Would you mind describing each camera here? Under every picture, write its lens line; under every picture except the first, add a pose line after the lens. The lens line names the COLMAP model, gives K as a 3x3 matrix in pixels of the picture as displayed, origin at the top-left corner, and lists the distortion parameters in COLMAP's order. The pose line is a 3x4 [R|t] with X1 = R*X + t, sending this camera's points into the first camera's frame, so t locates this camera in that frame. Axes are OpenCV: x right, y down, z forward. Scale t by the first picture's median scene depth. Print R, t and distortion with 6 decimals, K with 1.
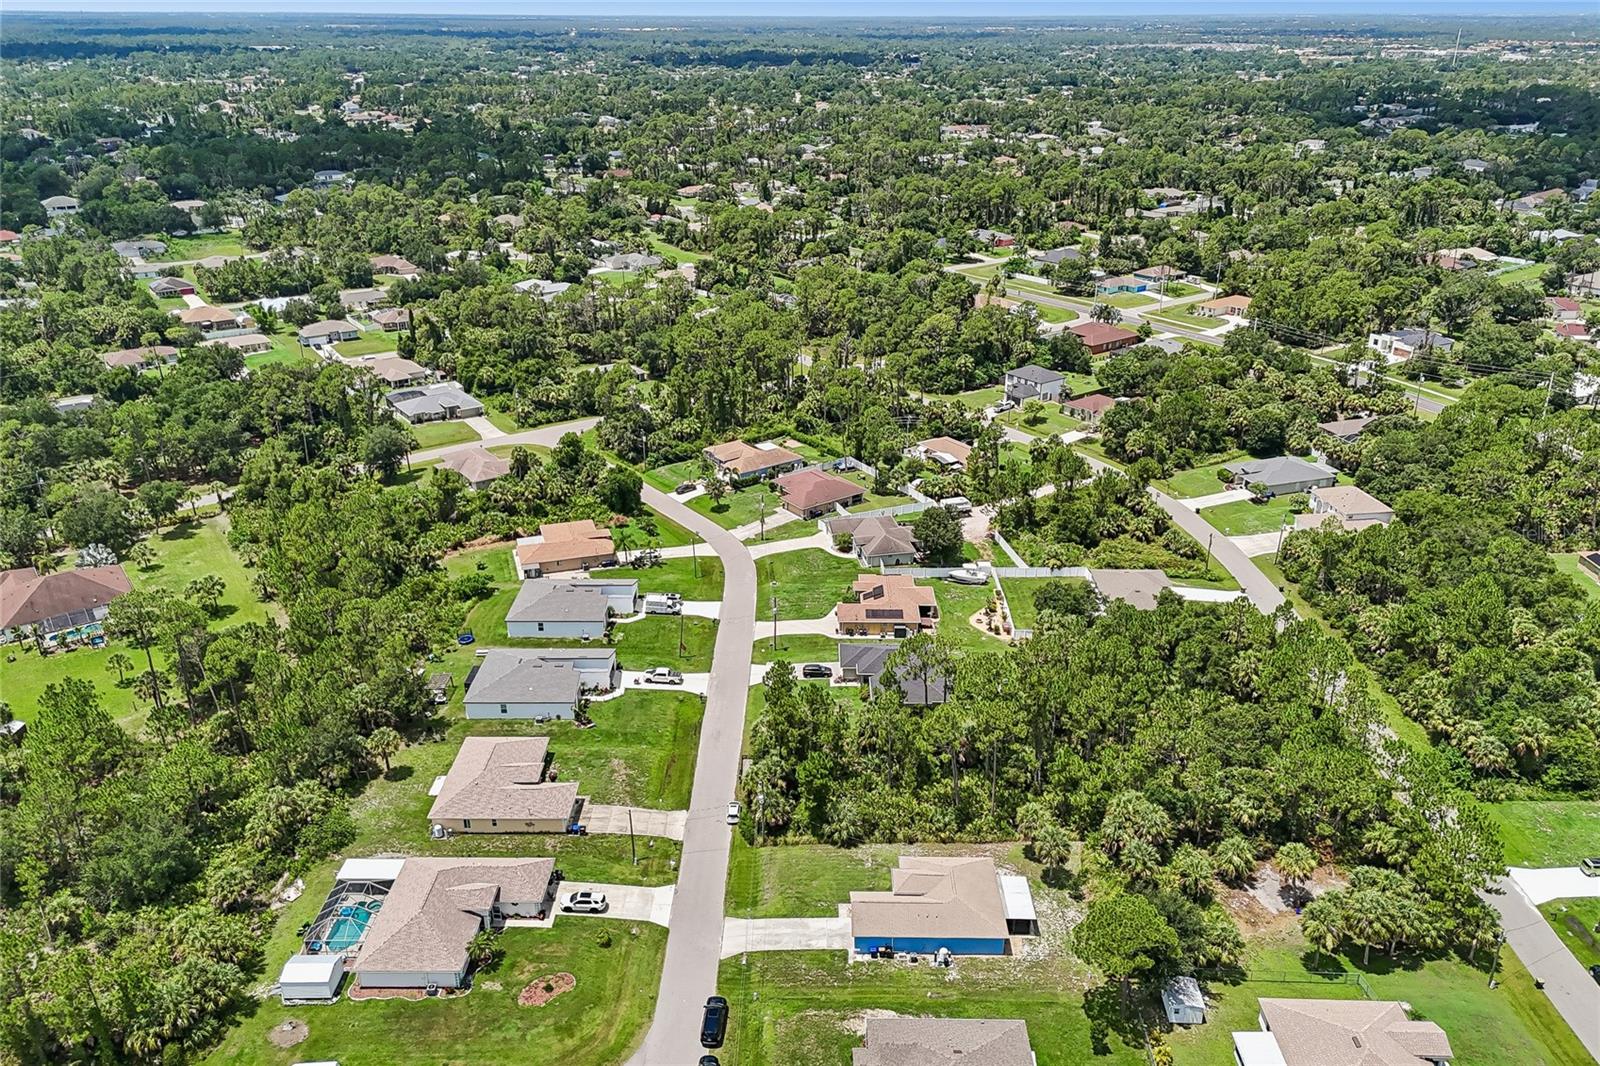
lens RADIAL K [[1190.7, 0, 807.4], [0, 1190.7, 513.4], [0, 0, 1]] dist [0.131211, -0.205709]
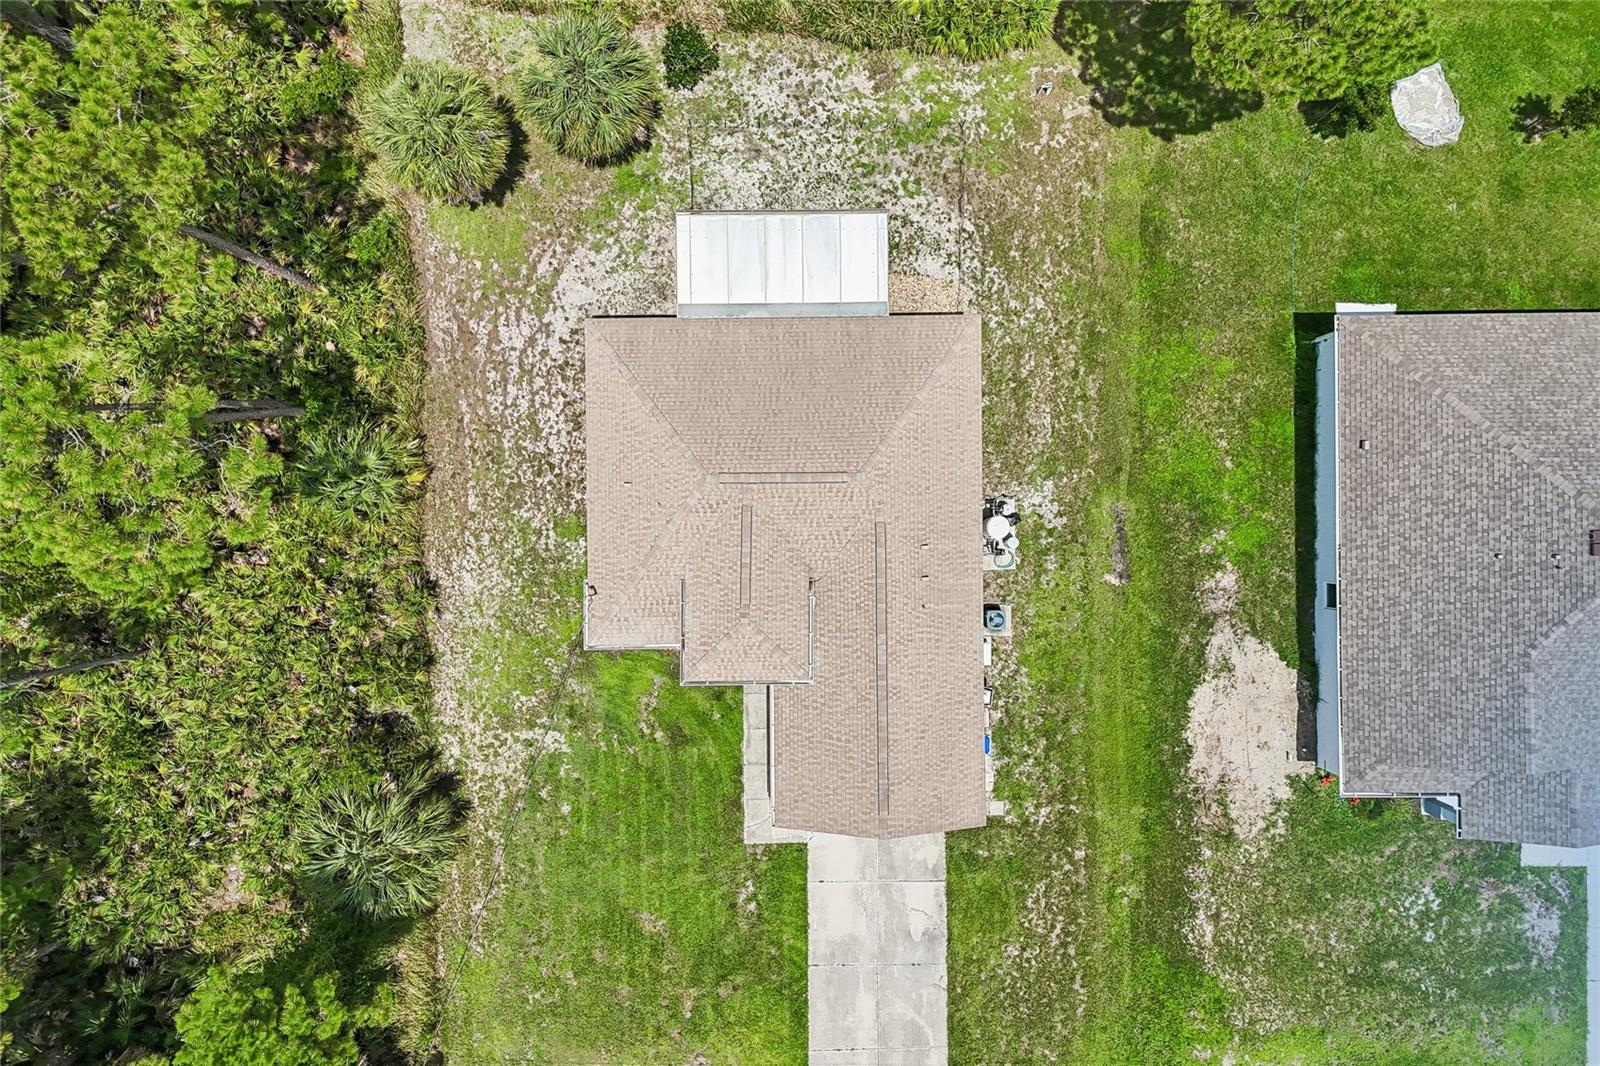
lens RADIAL K [[1190.7, 0, 807.4], [0, 1190.7, 513.4], [0, 0, 1]] dist [0.131211, -0.205709]
pose [[-0.017200, -0.999849, -0.002615, 0.077446], [0.387954, -0.009084, 0.921634, 0.032832], [-0.921518, 0.014837, 0.388052, 0.603371]]
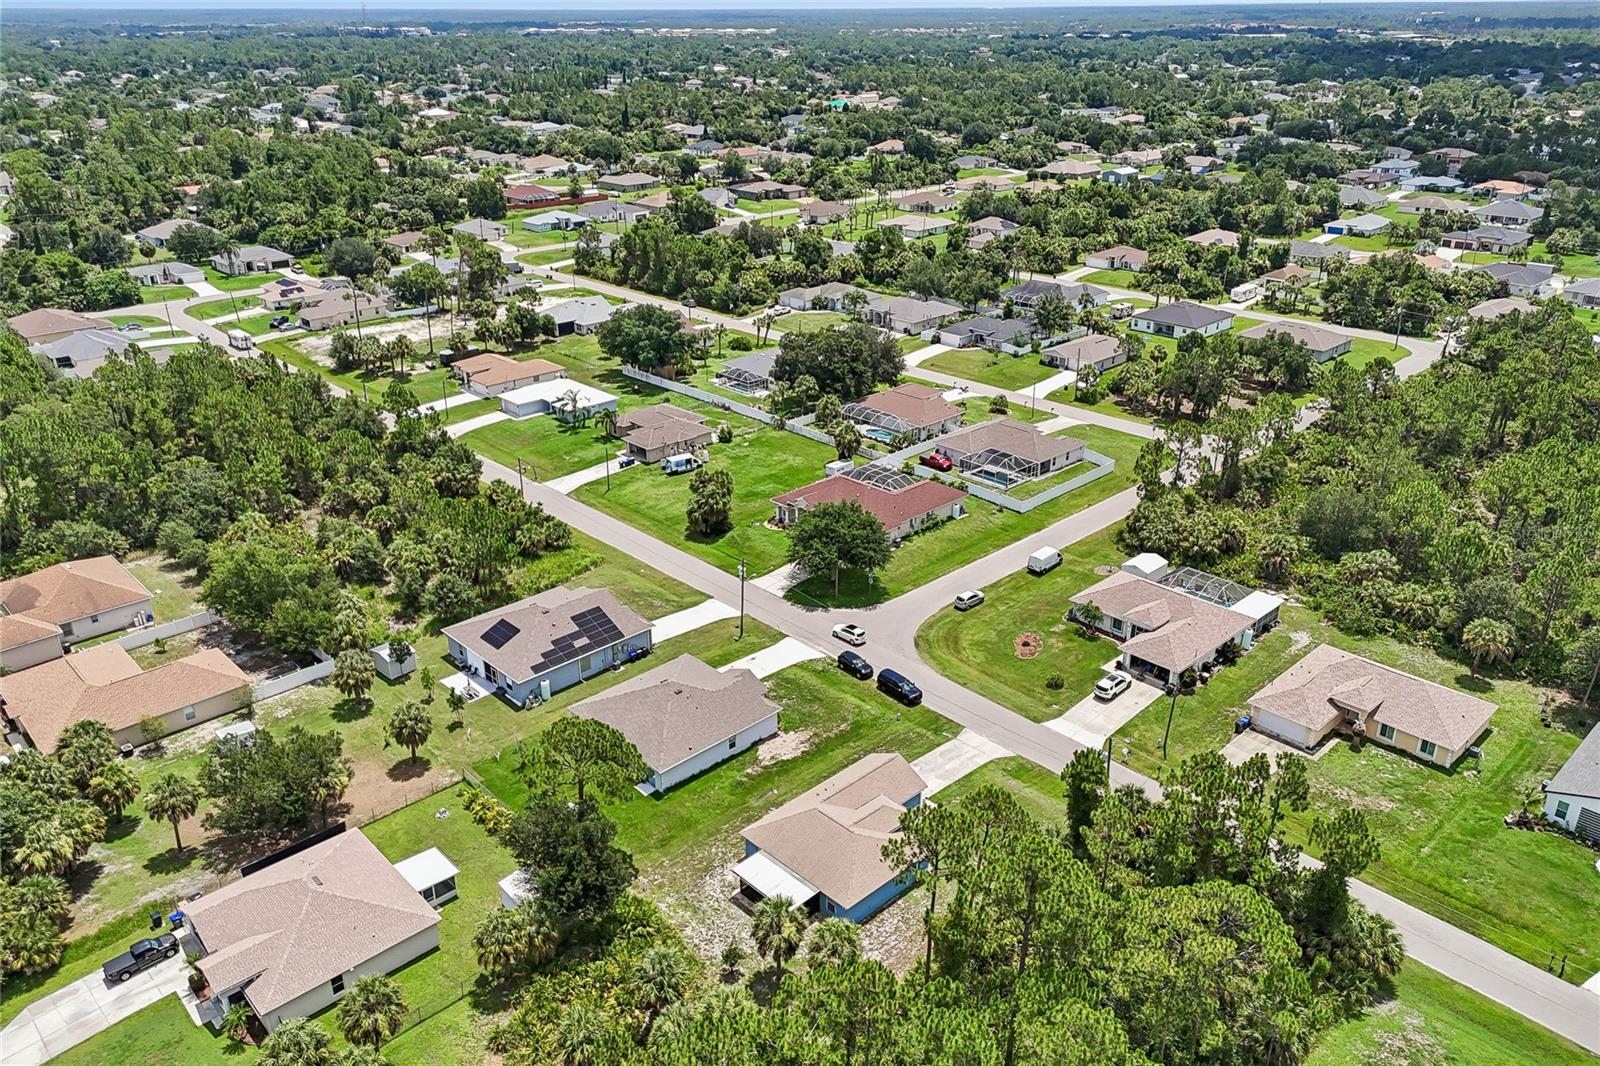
lens RADIAL K [[1171.3, 0, 800.0], [0, 1171.3, 533.0], [0, 0, 1]] dist [0.097107, -0.133862]
pose [[-0.722634, 0.285966, -0.629304, 0.378272], [-0.254645, 0.736248, 0.626973, -0.199640], [0.642617, 0.613321, -0.459218, 0.829436]]
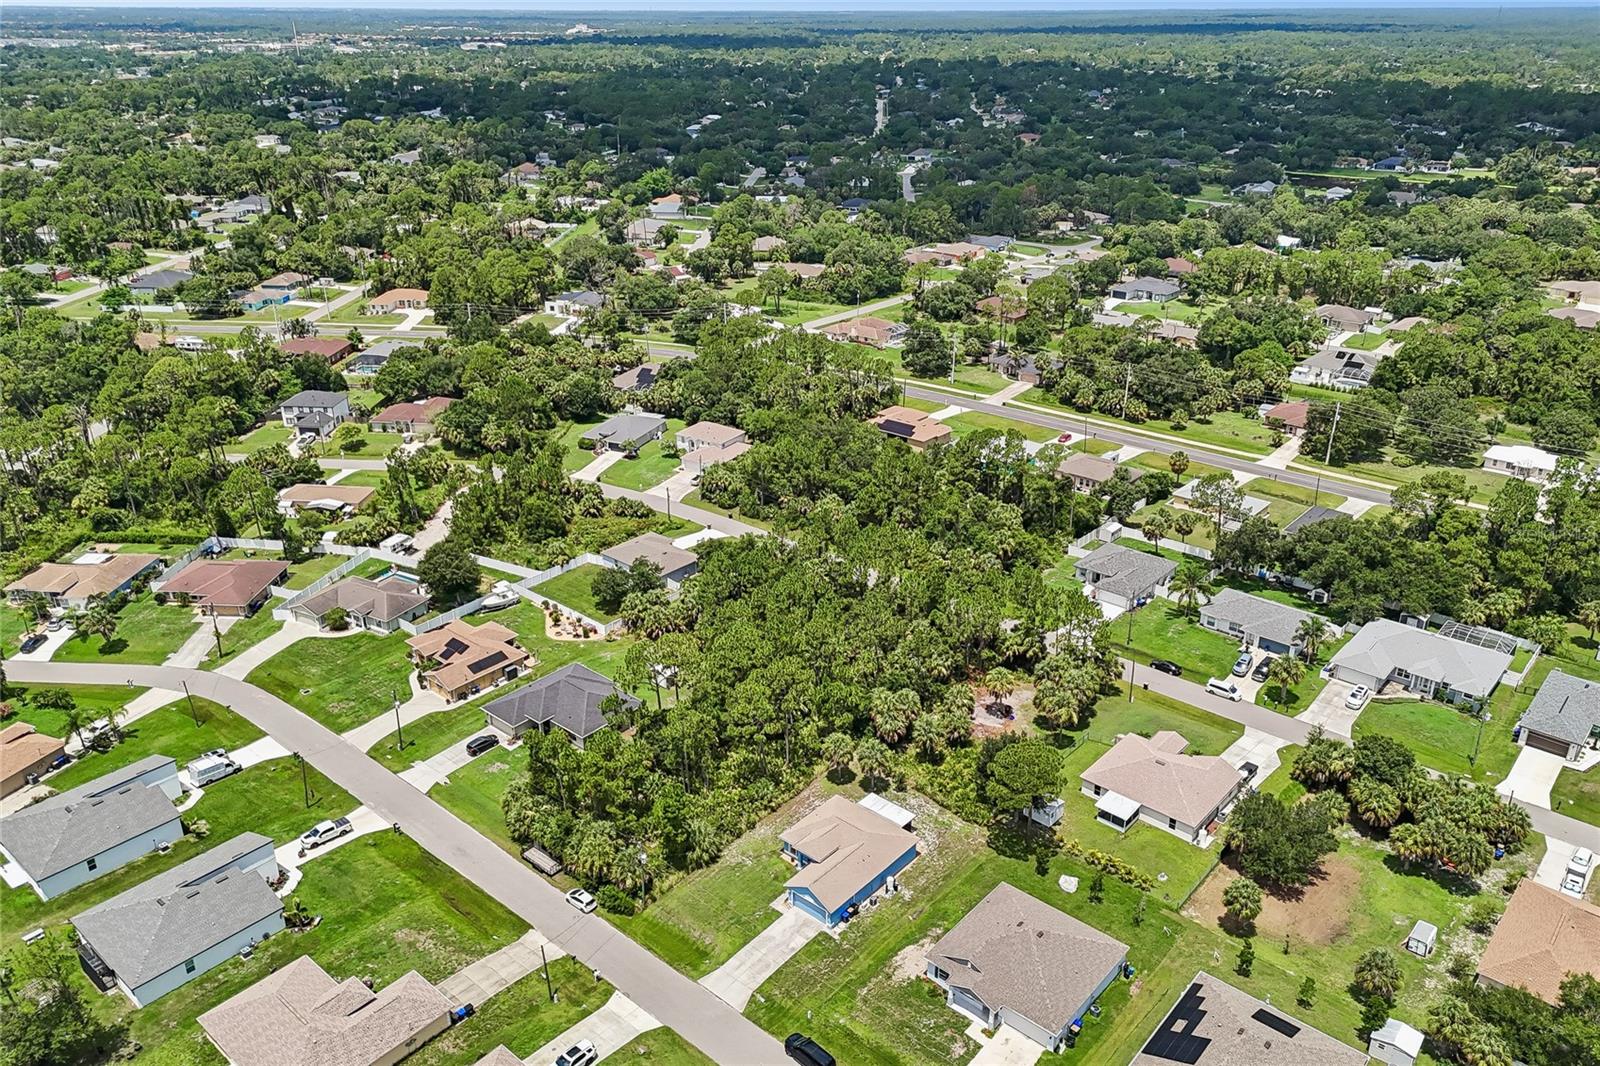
lens RADIAL K [[1175.2, 0, 800.0], [0, 1175.2, 533.0], [0, 0, 1]] dist [0.095081, -0.096874]
pose [[0.652155, -0.308434, 0.692505, -0.378718], [0.292914, 0.945068, 0.145077, -0.071418], [-0.699211, 0.108232, 0.706675, 0.178083]]
